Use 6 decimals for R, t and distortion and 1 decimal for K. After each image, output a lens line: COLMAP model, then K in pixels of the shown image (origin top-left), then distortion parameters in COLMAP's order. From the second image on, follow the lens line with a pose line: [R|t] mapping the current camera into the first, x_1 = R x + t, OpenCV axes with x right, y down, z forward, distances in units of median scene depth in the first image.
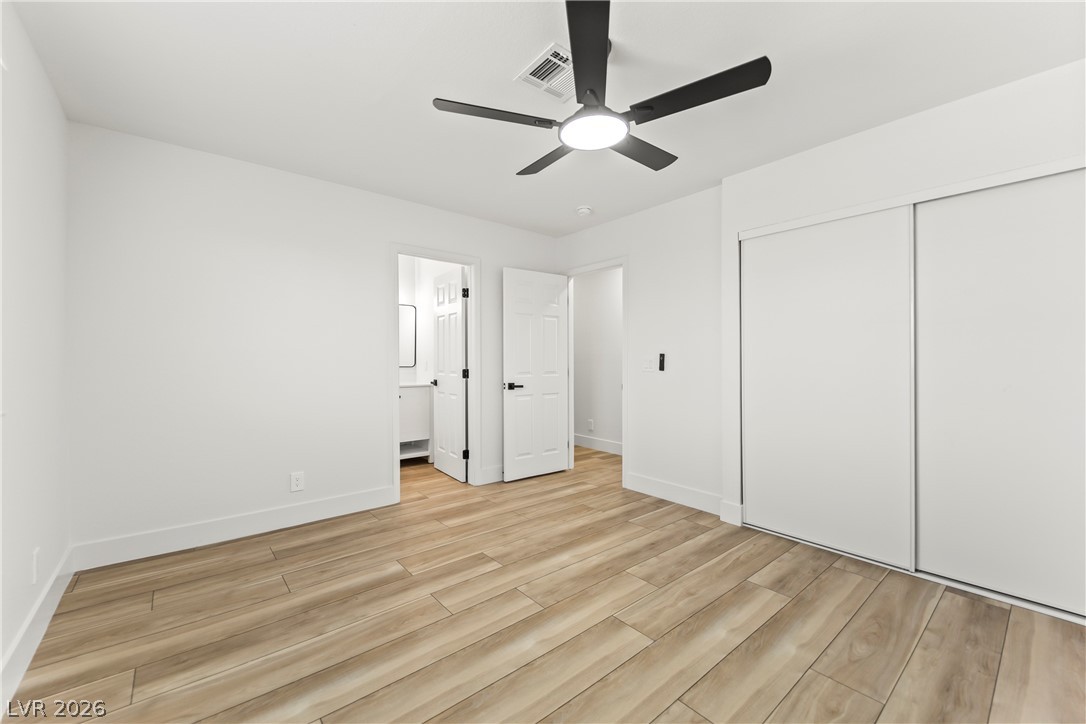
lens RADIAL K [[432.2, 0, 542.5], [0, 432.2, 361.2], [0, 0, 1]] dist [0.011435, -0.006117]
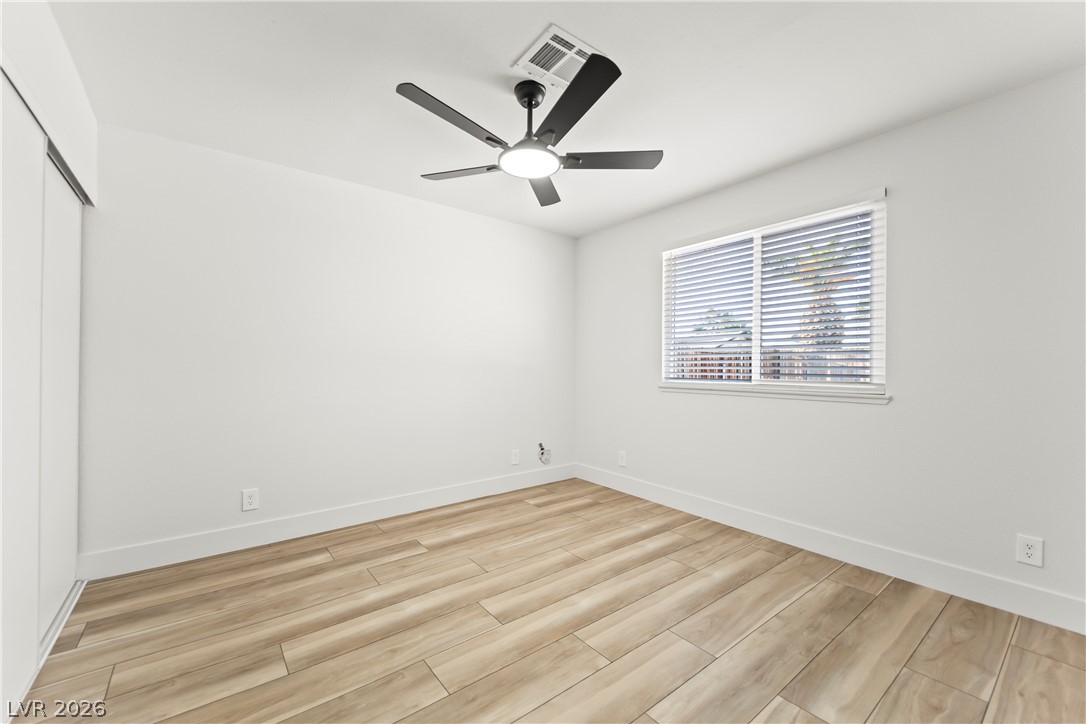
lens RADIAL K [[432.2, 0, 542.3], [0, 432.2, 363.3], [0, 0, 1]] dist [0.011435, -0.006117]
pose [[-0.999333, -0.003717, 0.036321, 0.036793], [-0.003770, 0.999992, -0.001402, -0.002879], [-0.036316, -0.001538, -0.999339, 1.885641]]
